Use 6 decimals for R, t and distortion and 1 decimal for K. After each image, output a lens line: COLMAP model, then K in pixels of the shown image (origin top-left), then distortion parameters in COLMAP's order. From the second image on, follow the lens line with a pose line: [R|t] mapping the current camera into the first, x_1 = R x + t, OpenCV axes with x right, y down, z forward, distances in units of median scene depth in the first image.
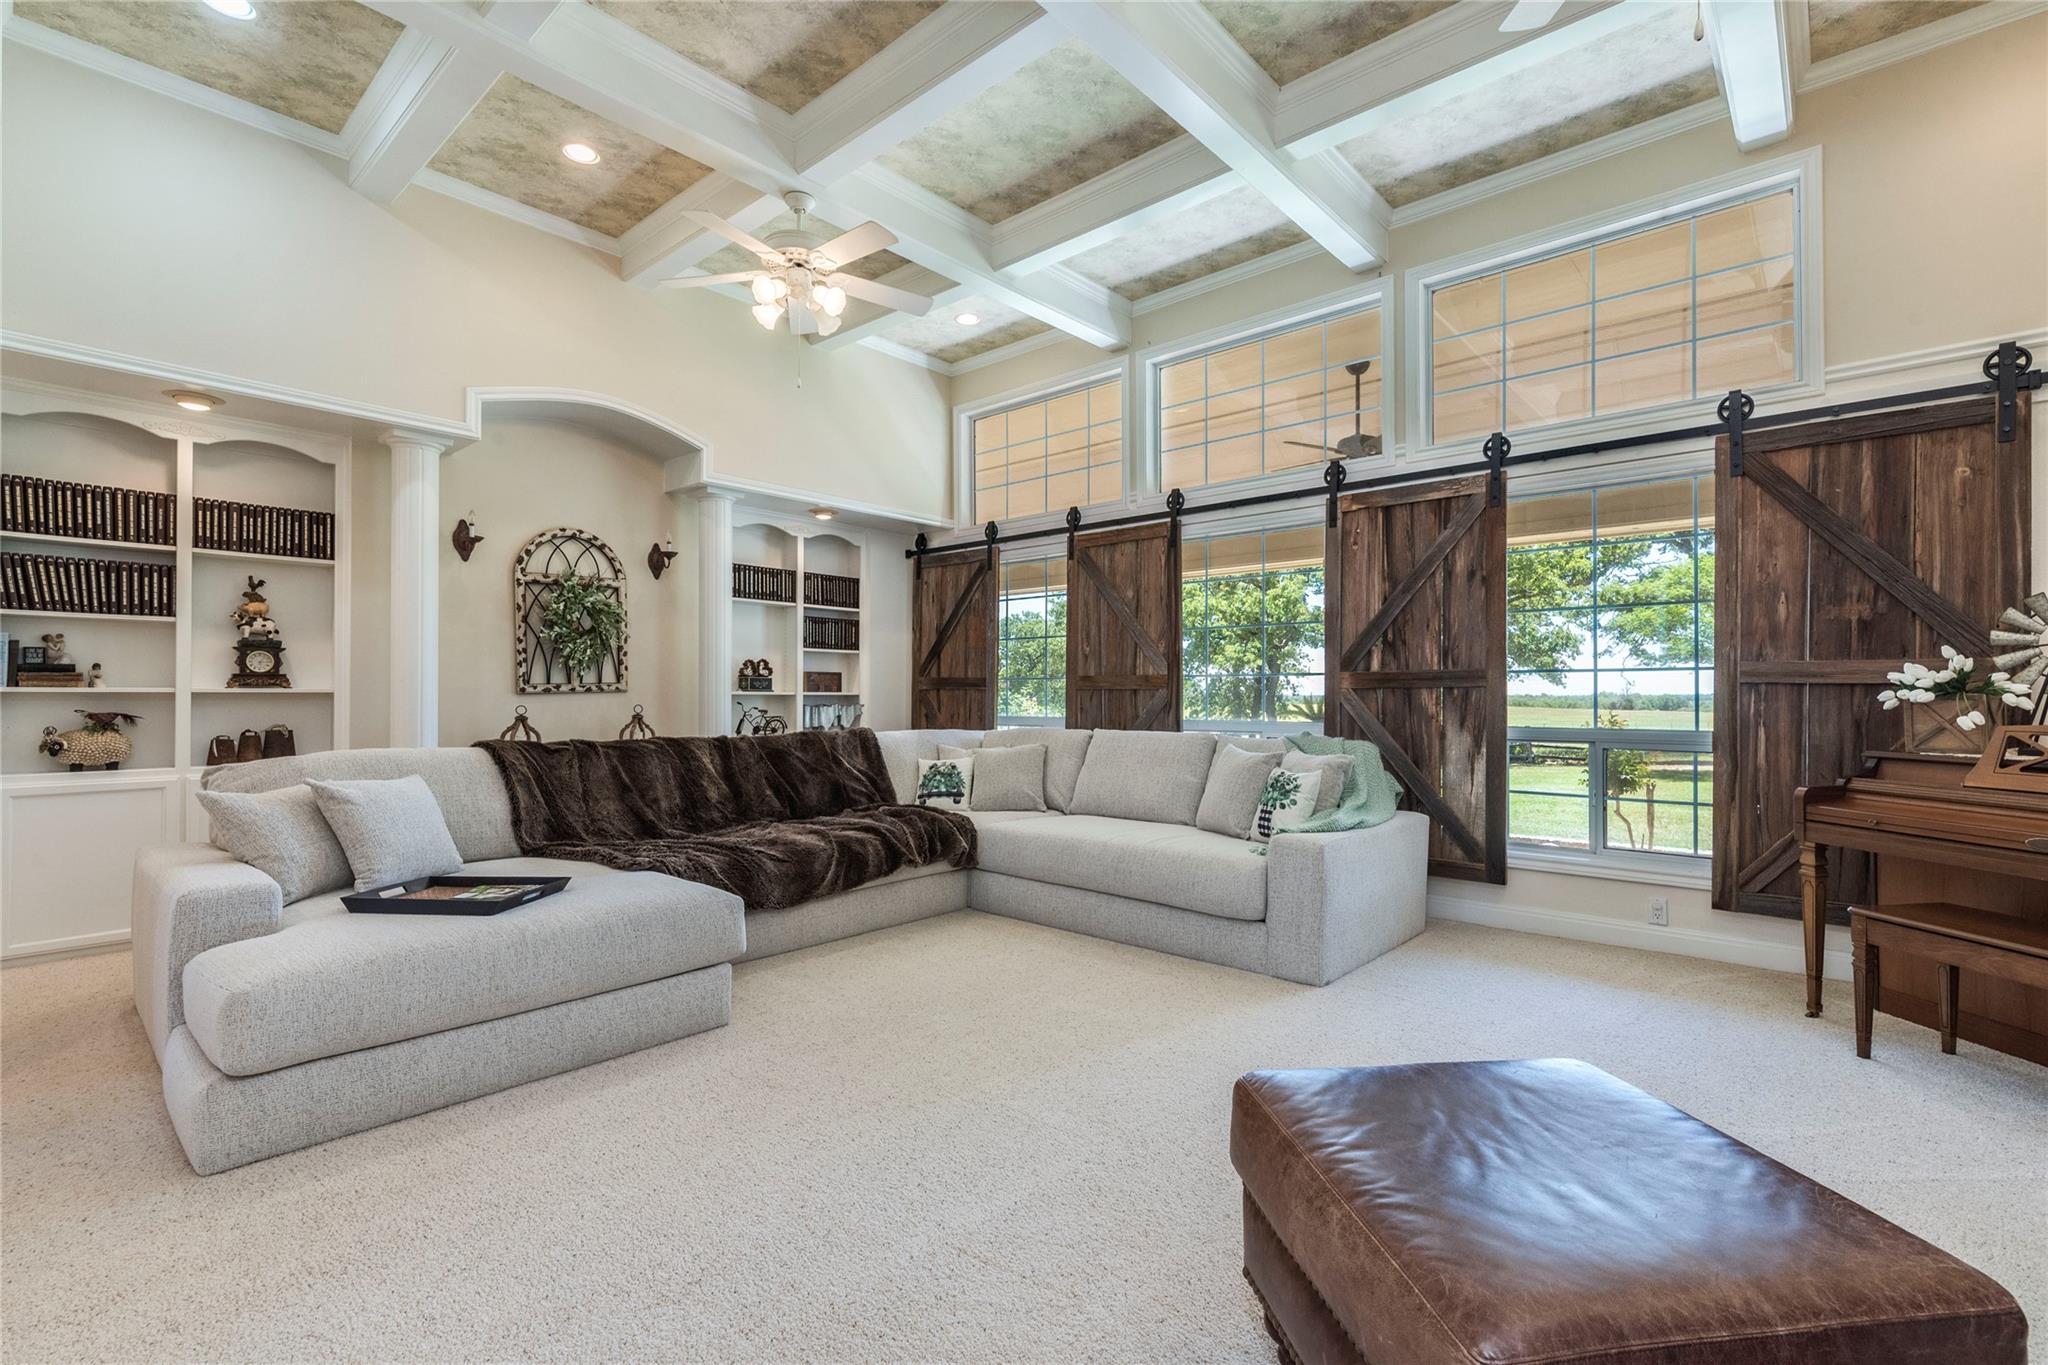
lens RADIAL K [[916.6, 0, 1037.0], [0, 916.6, 685.7], [0, 0, 1]] dist [0.003110, -0.001290]
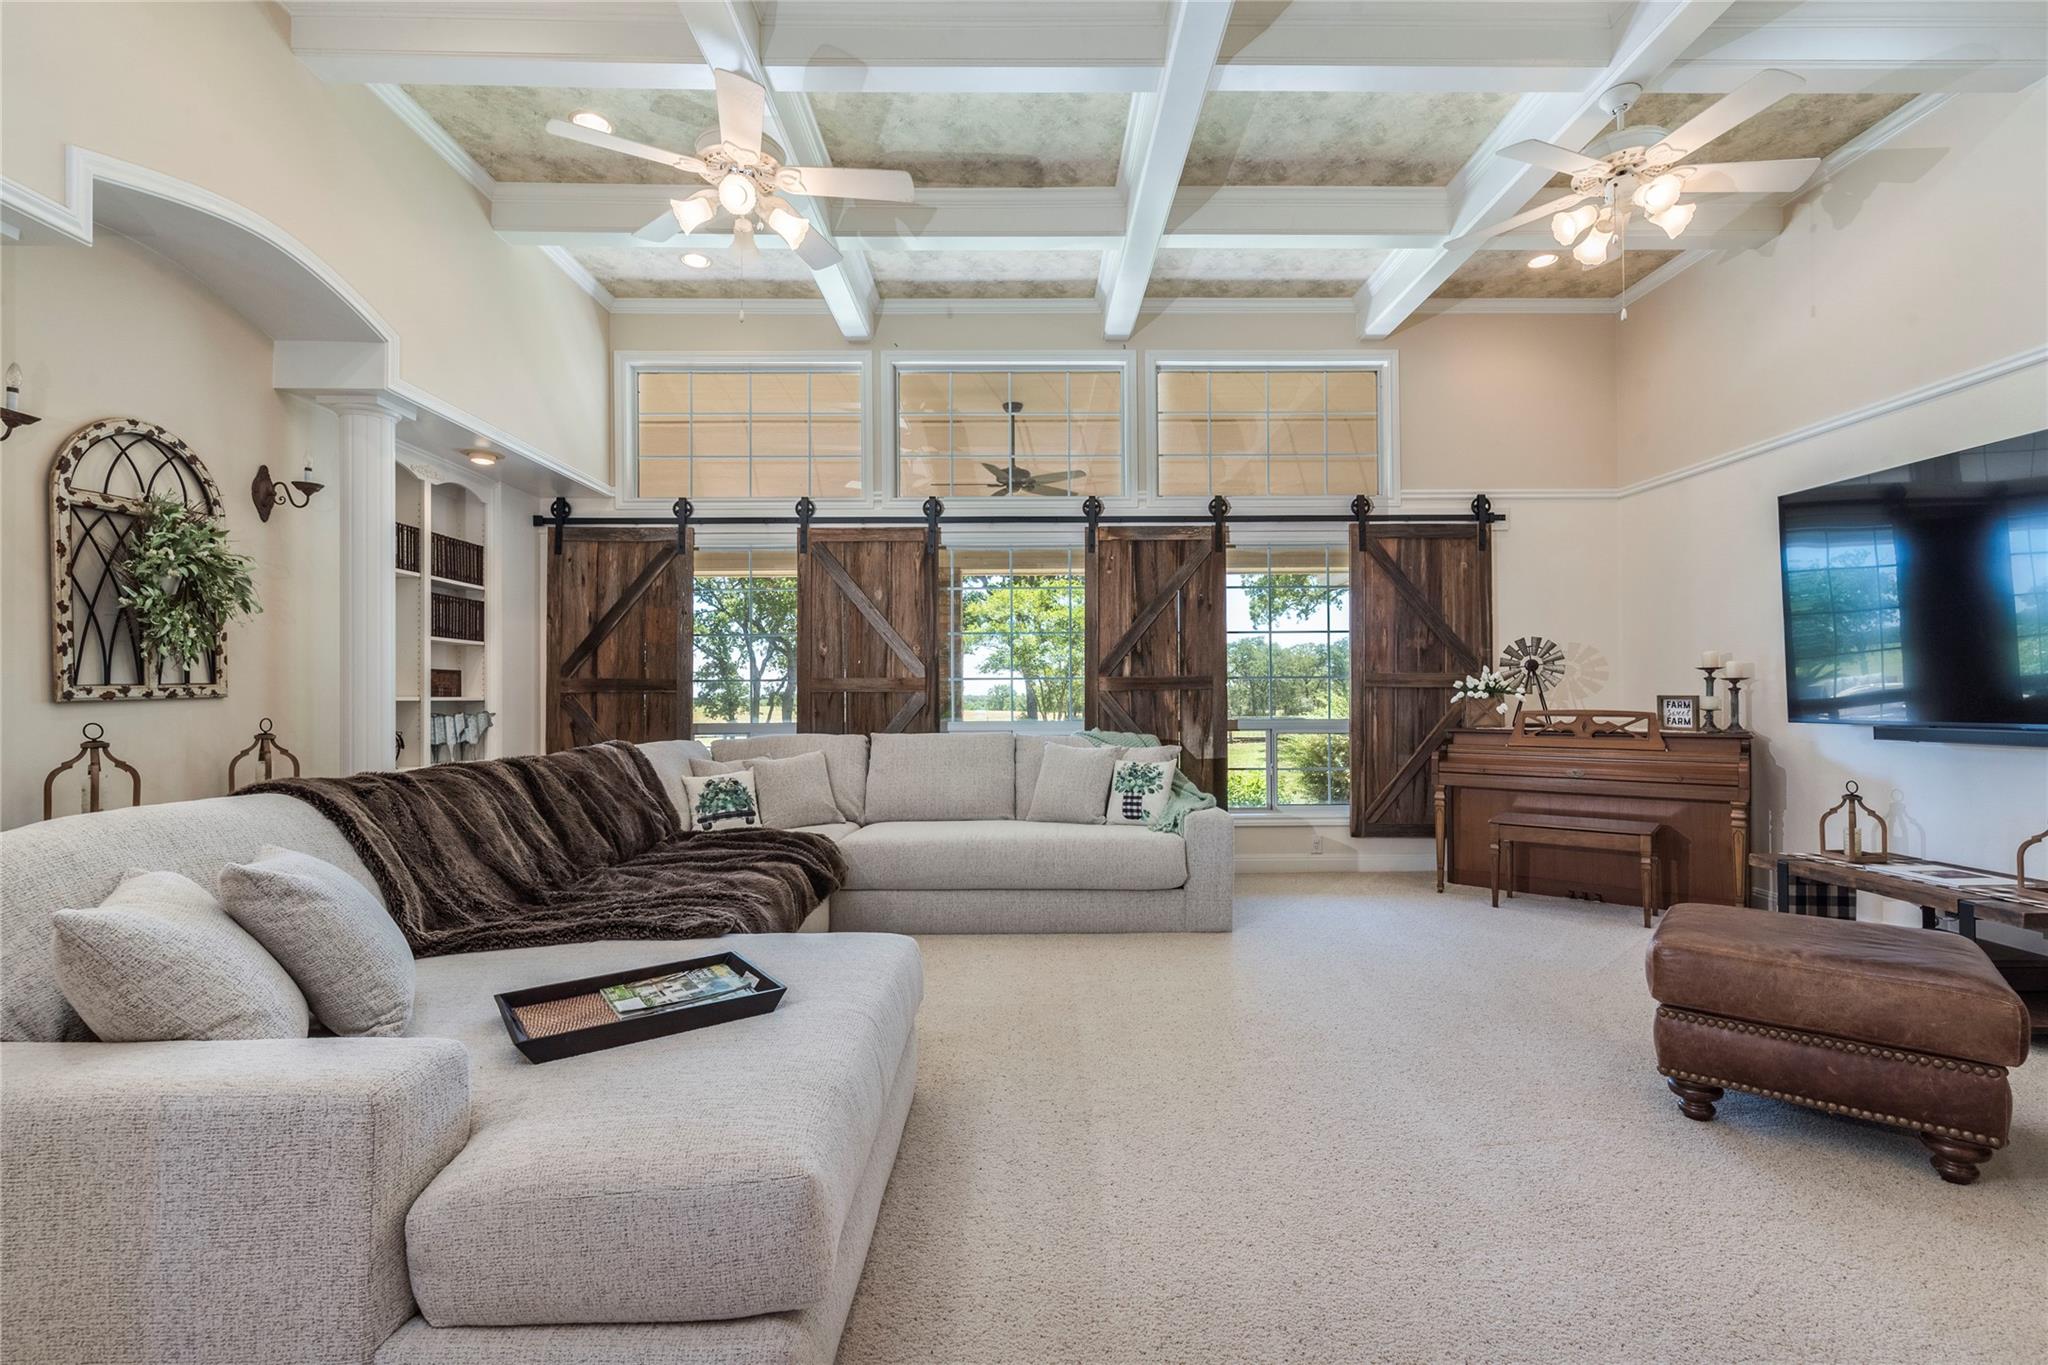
lens RADIAL K [[916.6, 0, 1035.2], [0, 916.6, 687.6], [0, 0, 1]] dist [0.003110, -0.001290]
pose [[0.738797, 0.000998, 0.673927, -0.498231], [-0.000695, 0.999999, -0.000719, -0.000228], [-0.673927, 0.000063, 0.738798, 0.181387]]
